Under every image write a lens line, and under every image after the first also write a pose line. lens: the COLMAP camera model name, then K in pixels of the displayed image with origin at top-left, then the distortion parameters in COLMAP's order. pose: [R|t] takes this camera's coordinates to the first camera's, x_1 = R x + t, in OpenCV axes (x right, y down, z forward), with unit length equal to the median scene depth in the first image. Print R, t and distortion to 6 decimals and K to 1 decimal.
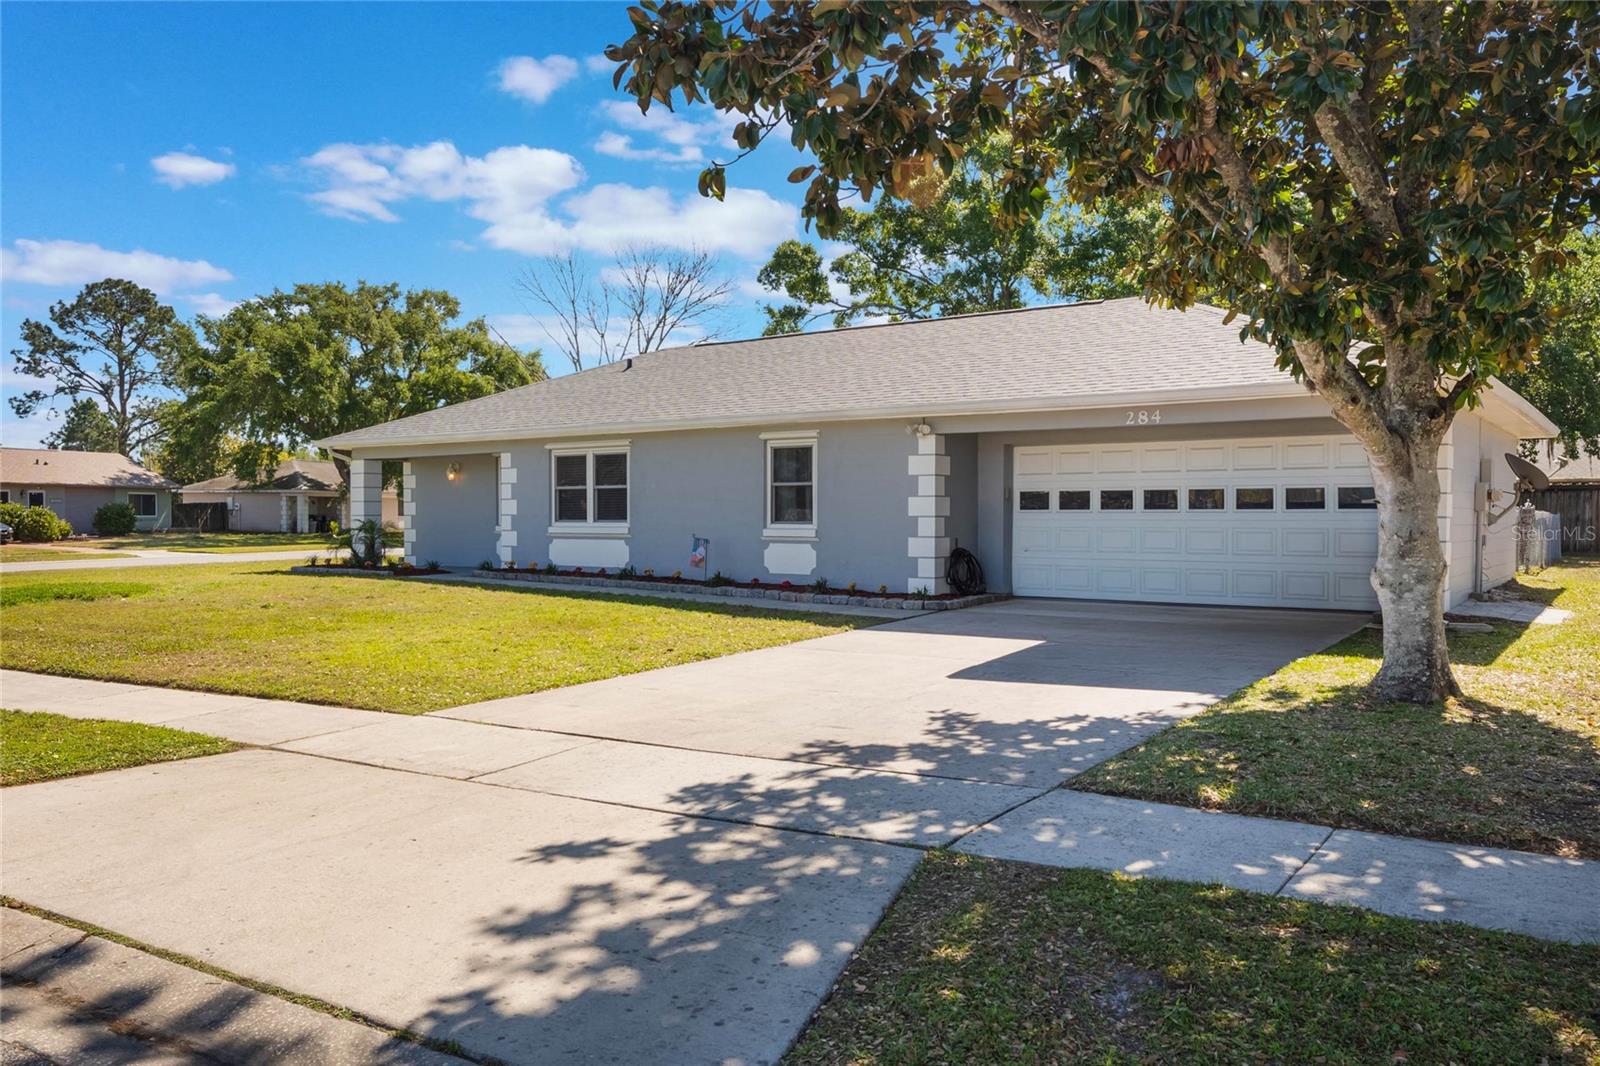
lens RADIAL K [[1124.6, 0, 800.3], [0, 1124.6, 528.2], [0, 0, 1]] dist [0.006757, -0.000411]
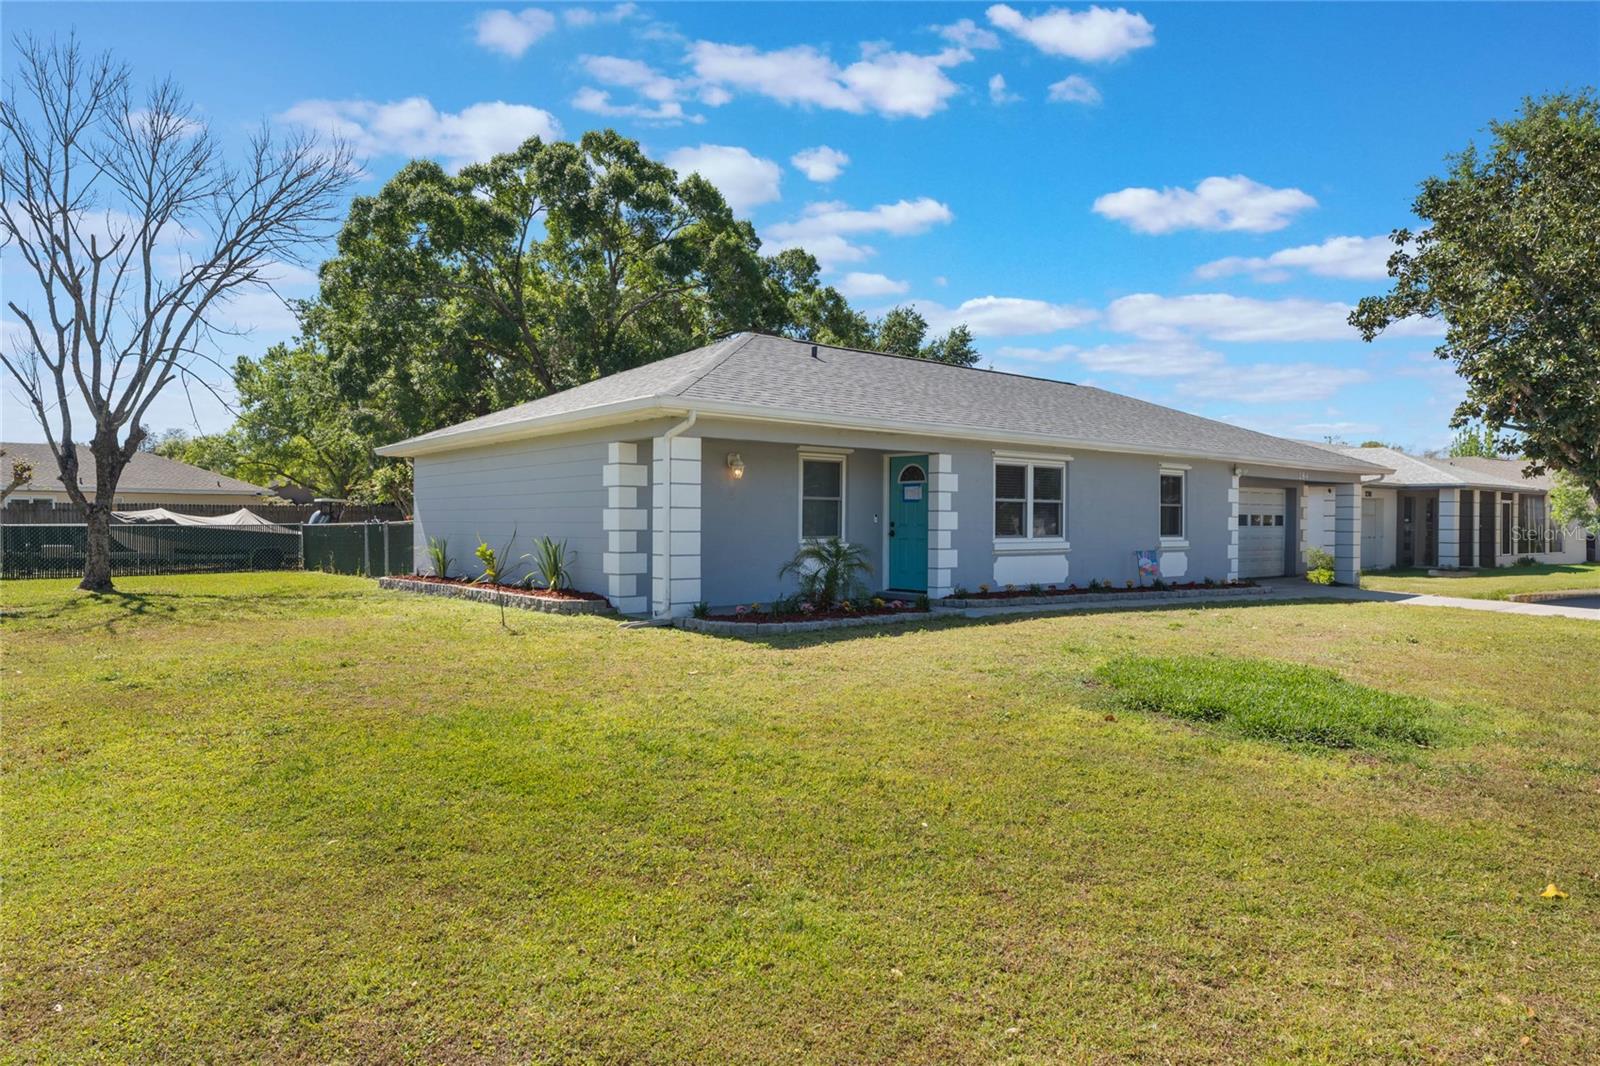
lens RADIAL K [[975.8, 0, 803.7], [0, 975.8, 530.4], [0, 0, 1]] dist [-0.008137, -0.000459]
pose [[0.282183, -0.004538, 0.959350, -0.382902], [0.009784, 0.999950, 0.001853, -0.005501], [-0.959311, 0.008863, 0.282214, 0.354411]]
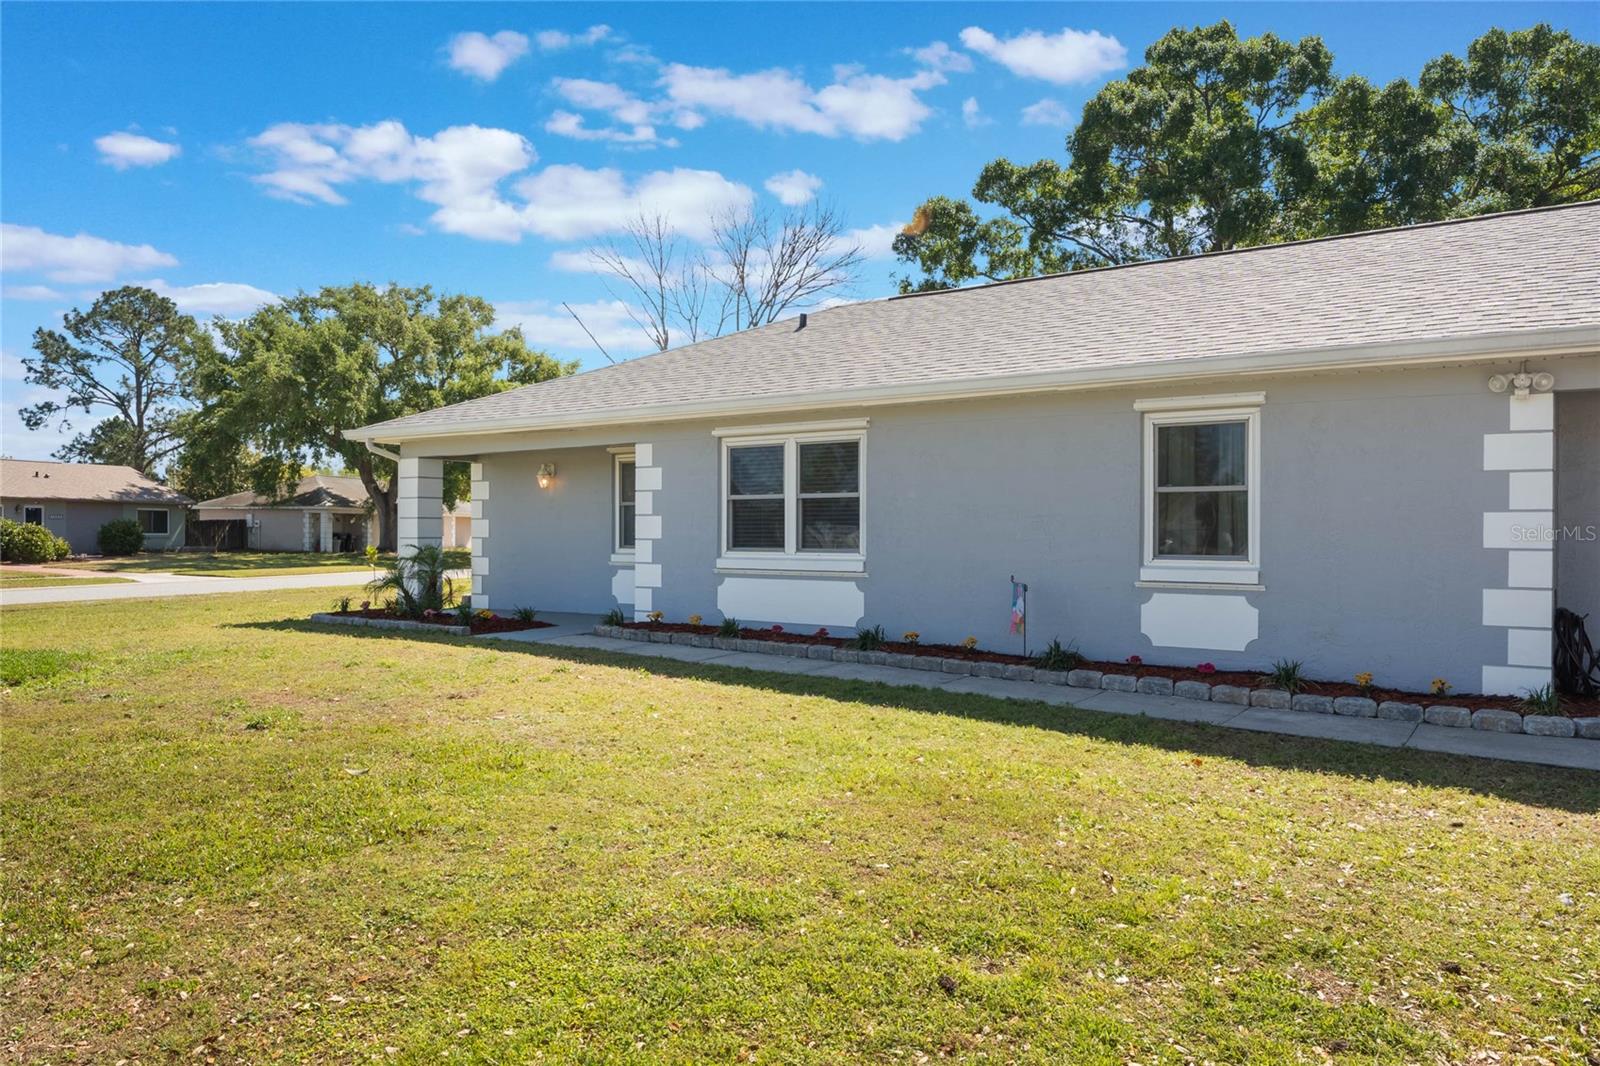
lens RADIAL K [[1064.0, 0, 803.5], [0, 1064.0, 531.4], [0, 0, 1]] dist [0.001390, 0.003157]
pose [[0.999974, 0.003992, 0.005943, -0.068242], [-0.003909, 0.999894, -0.014045, -0.003176], [-0.005999, 0.014022, 0.999884, 0.152175]]
